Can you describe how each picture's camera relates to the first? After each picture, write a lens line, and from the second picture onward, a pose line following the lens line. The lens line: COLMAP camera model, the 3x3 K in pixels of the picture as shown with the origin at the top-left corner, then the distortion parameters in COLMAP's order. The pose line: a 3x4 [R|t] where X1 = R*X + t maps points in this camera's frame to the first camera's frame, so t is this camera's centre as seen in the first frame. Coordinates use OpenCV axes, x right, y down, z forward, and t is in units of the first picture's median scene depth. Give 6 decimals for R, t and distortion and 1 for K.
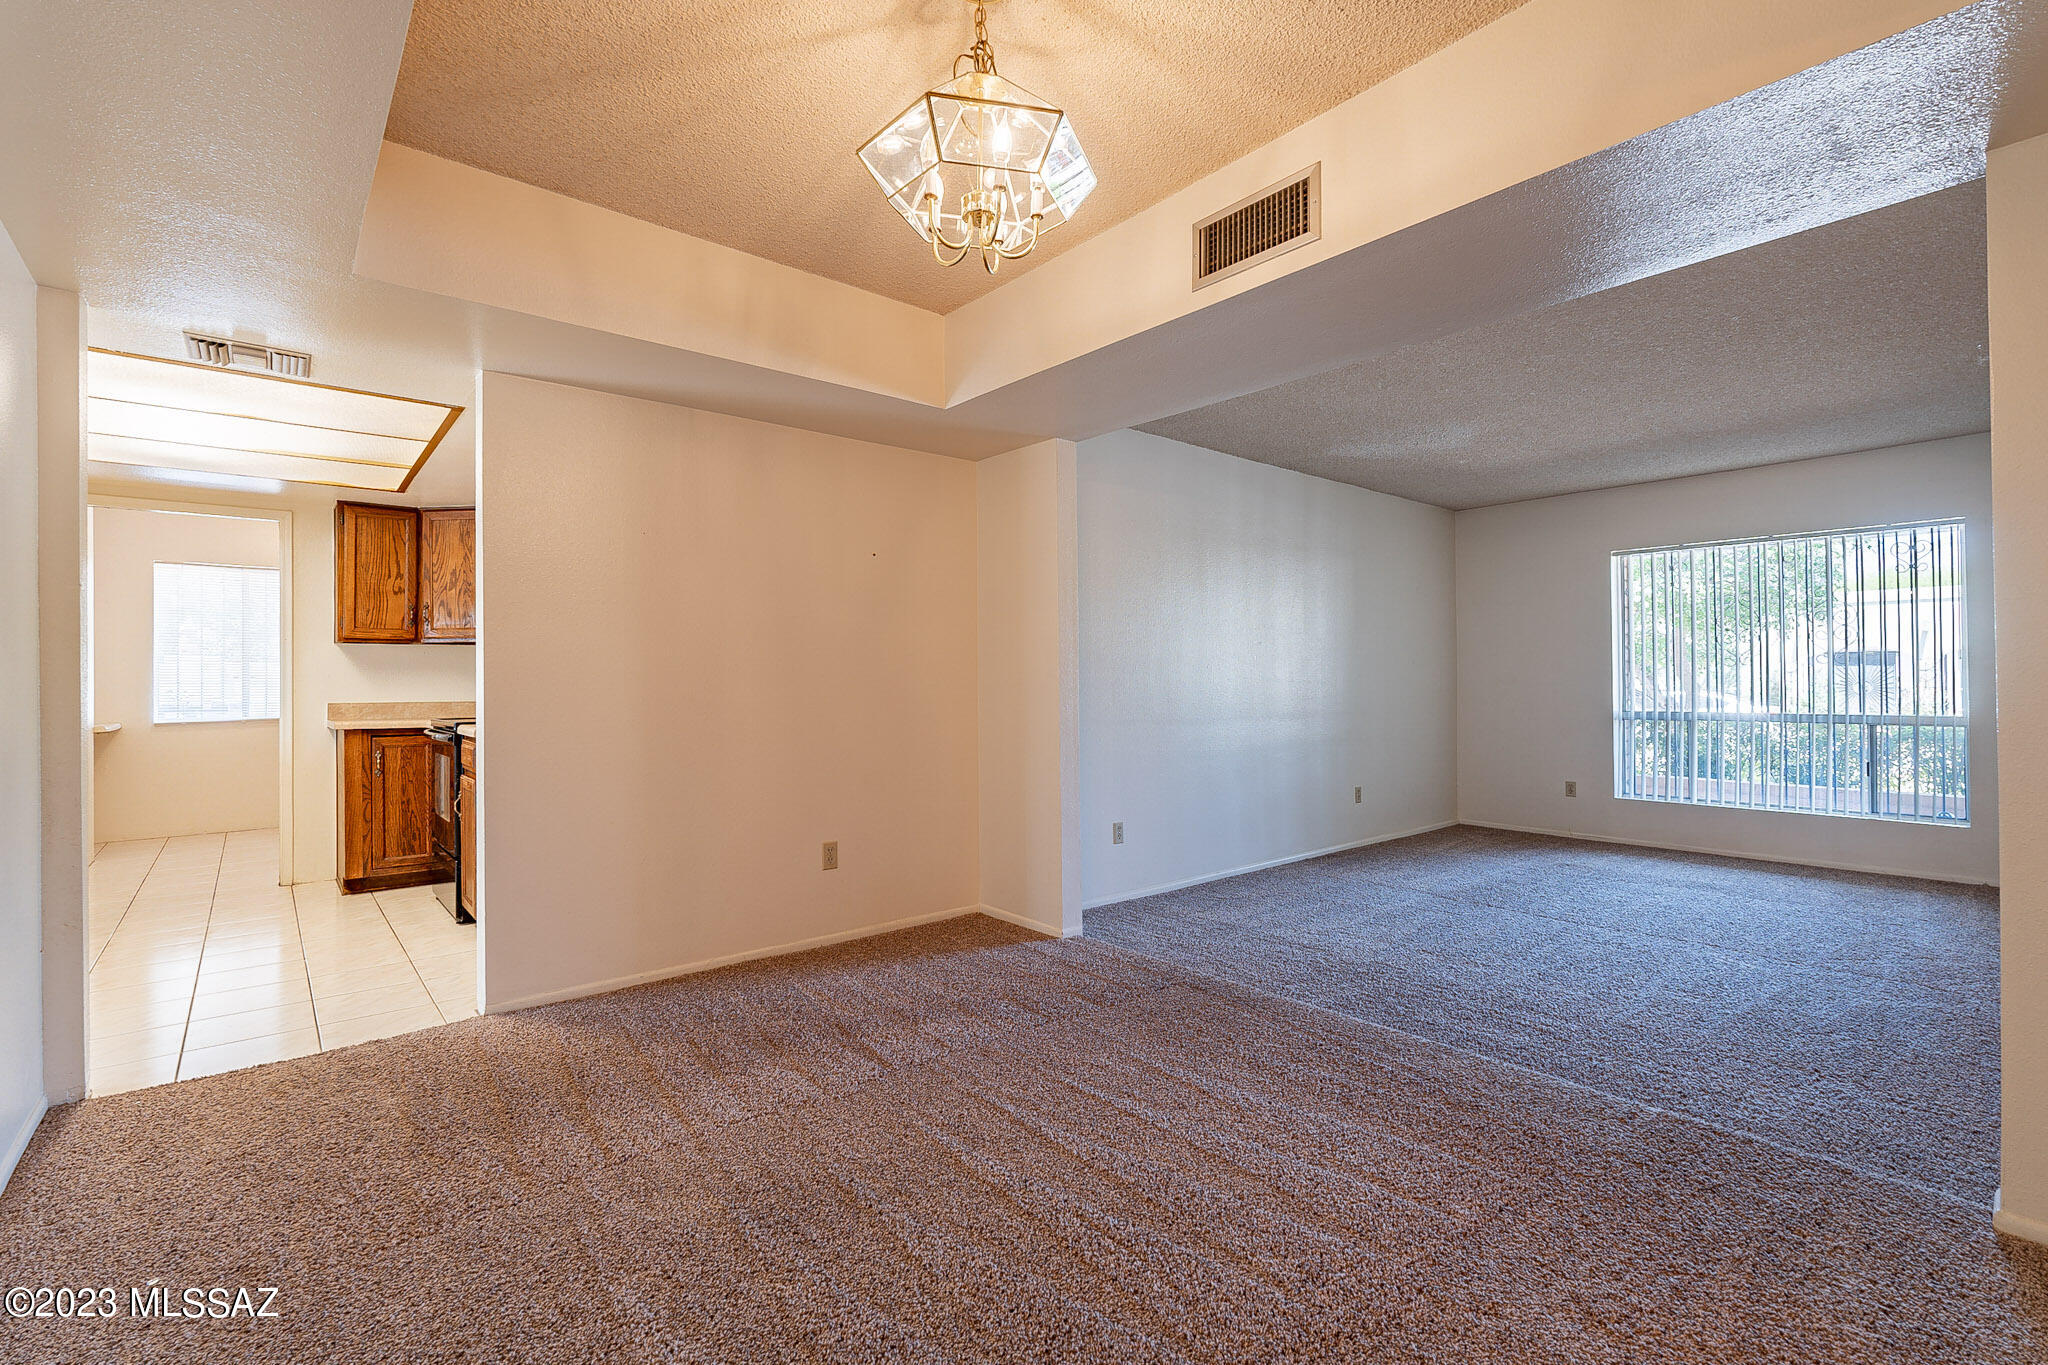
lens RADIAL K [[899.2, 0, 1025.5], [0, 899.2, 681.7], [0, 0, 1]] dist [-0.000356, 0.000466]
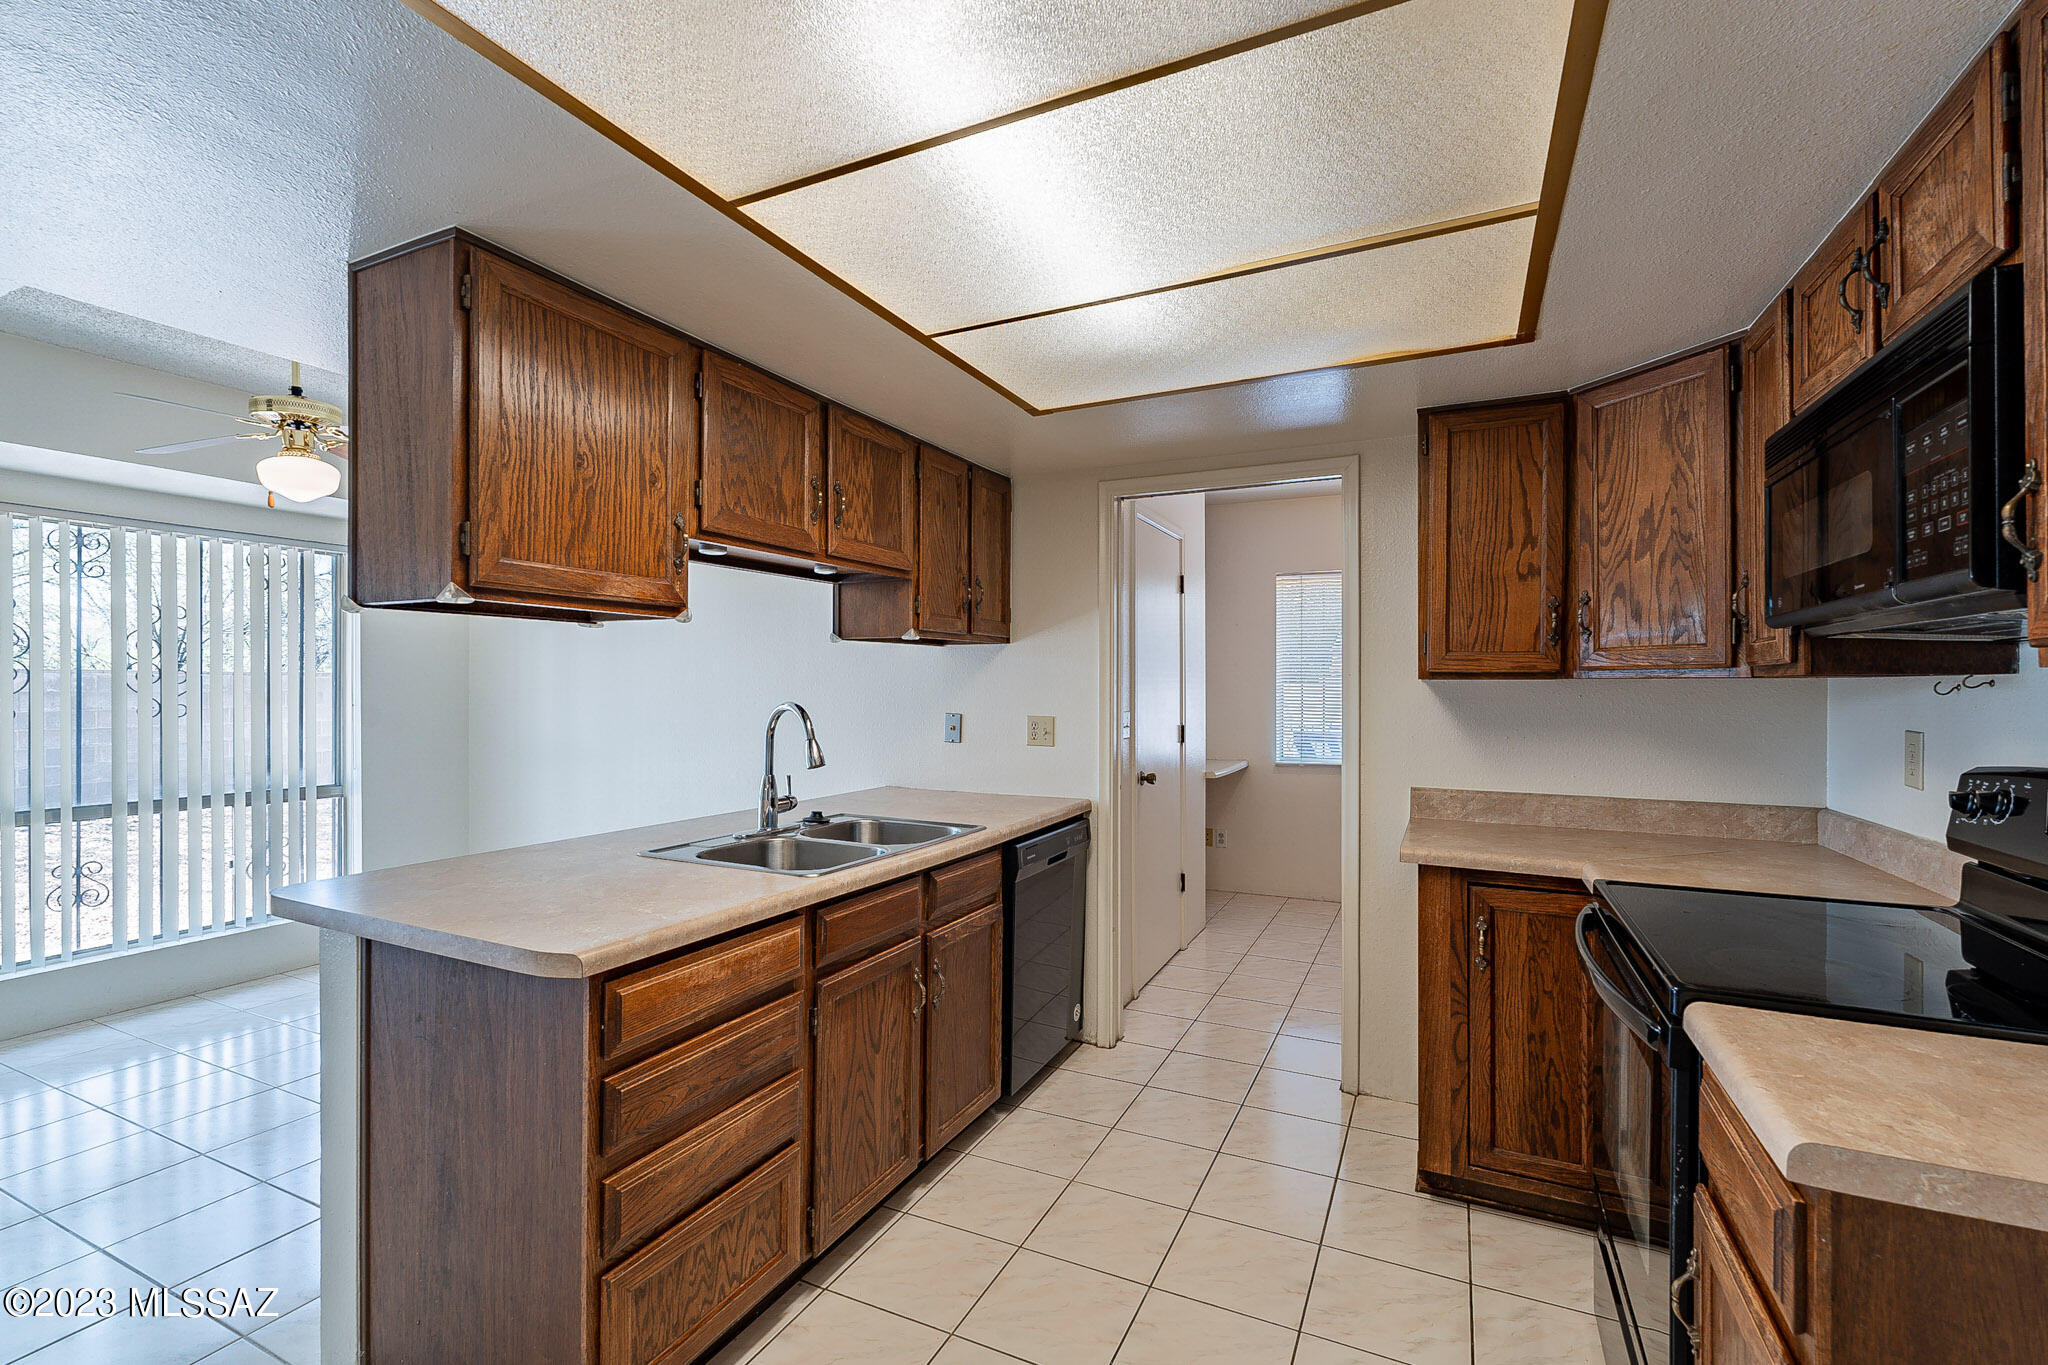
lens RADIAL K [[899.2, 0, 1015.1], [0, 899.2, 683.9], [0, 0, 1]] dist [-0.000356, 0.000466]
pose [[0.408331, 0.003595, -0.912827, -0.368814], [-0.003965, 0.999990, 0.002165, -0.041014], [0.912825, 0.002735, 0.408341, 0.551453]]
